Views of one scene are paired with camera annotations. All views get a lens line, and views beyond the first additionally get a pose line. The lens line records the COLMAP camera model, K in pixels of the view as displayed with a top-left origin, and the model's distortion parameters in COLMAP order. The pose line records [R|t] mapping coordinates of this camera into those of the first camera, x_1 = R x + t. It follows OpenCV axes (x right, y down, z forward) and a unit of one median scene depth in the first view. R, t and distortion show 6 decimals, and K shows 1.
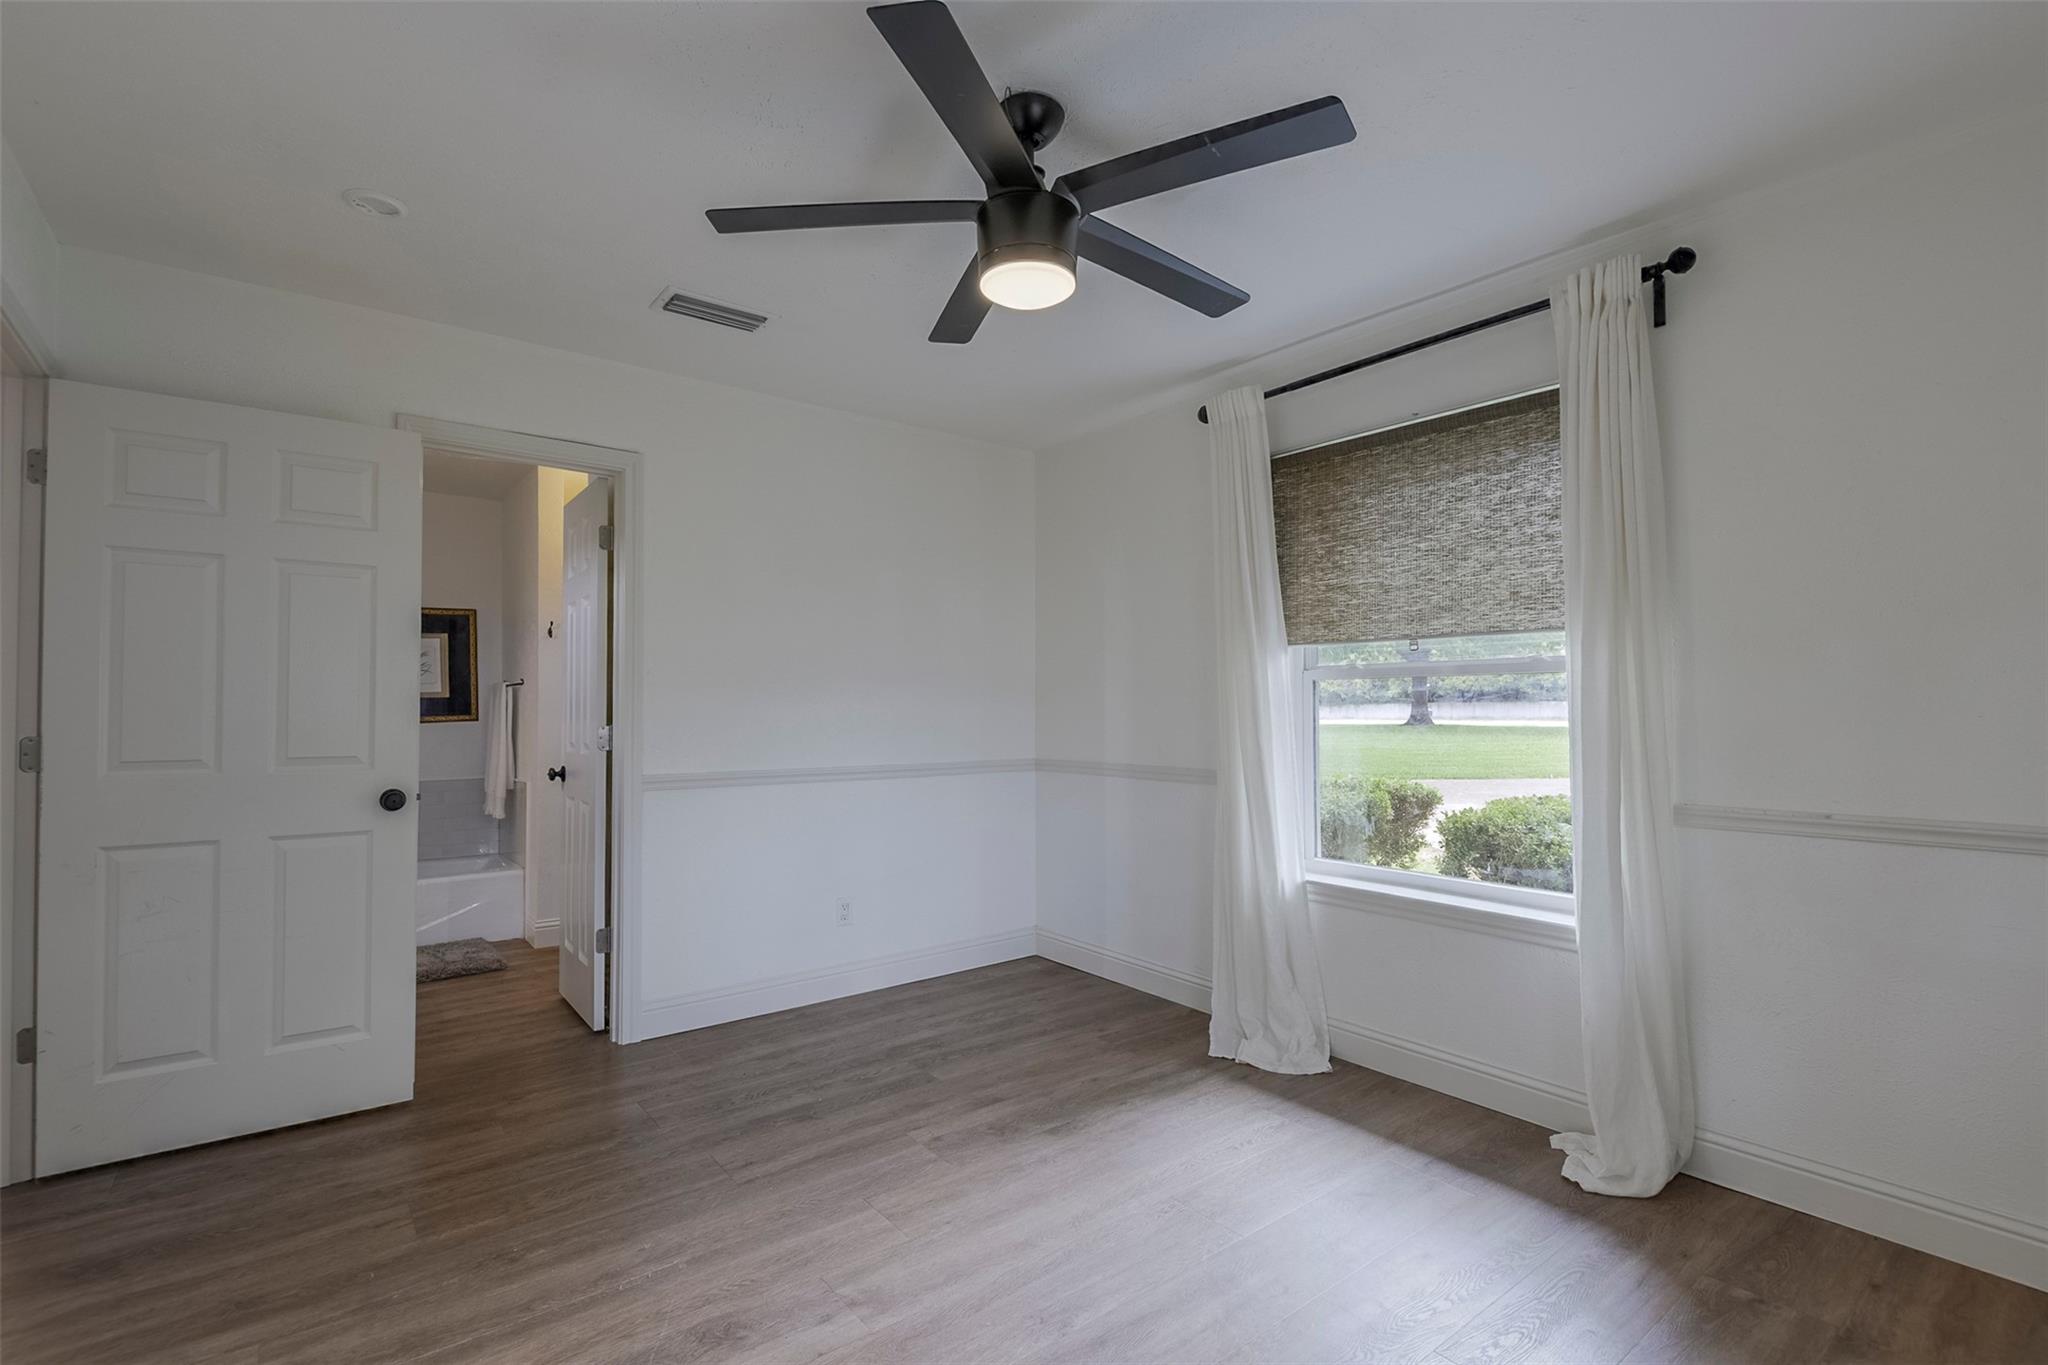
lens RADIAL K [[968.3, 0, 1024.0], [0, 968.3, 682.5], [0, 0, 1]] dist [-0.013933, -0.000670]
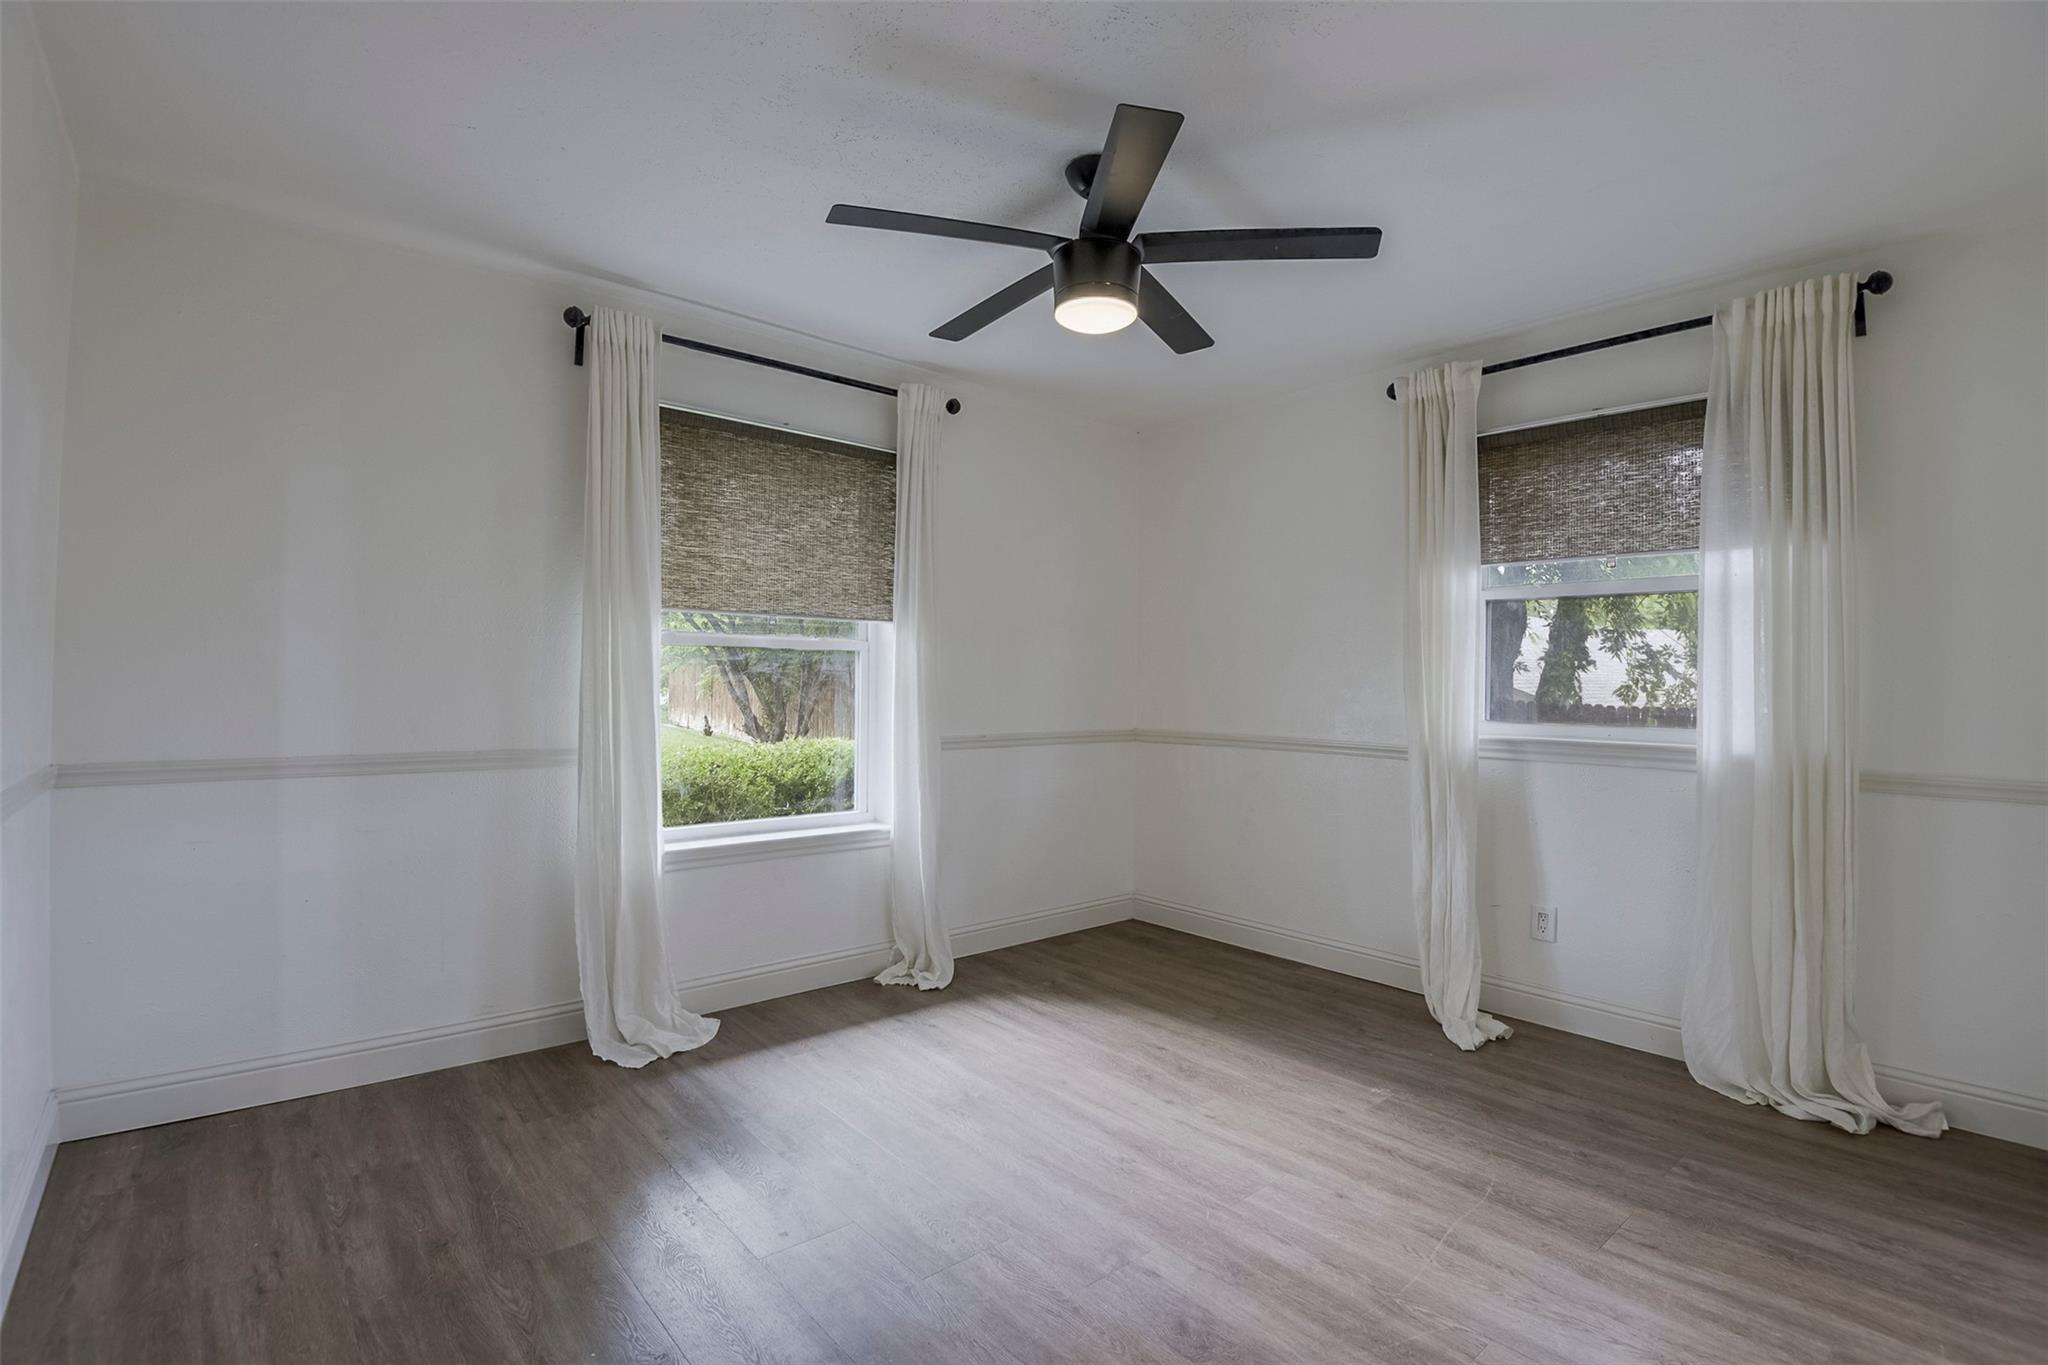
lens RADIAL K [[965.7, 0, 1015.7], [0, 965.7, 689.2], [0, 0, 1]] dist [-0.058454, -0.000304]
pose [[-0.087619, 0.008251, 0.996120, -0.739041], [-0.024885, 0.999636, -0.010469, 0.045948], [-0.995843, -0.025706, -0.087382, 0.787001]]
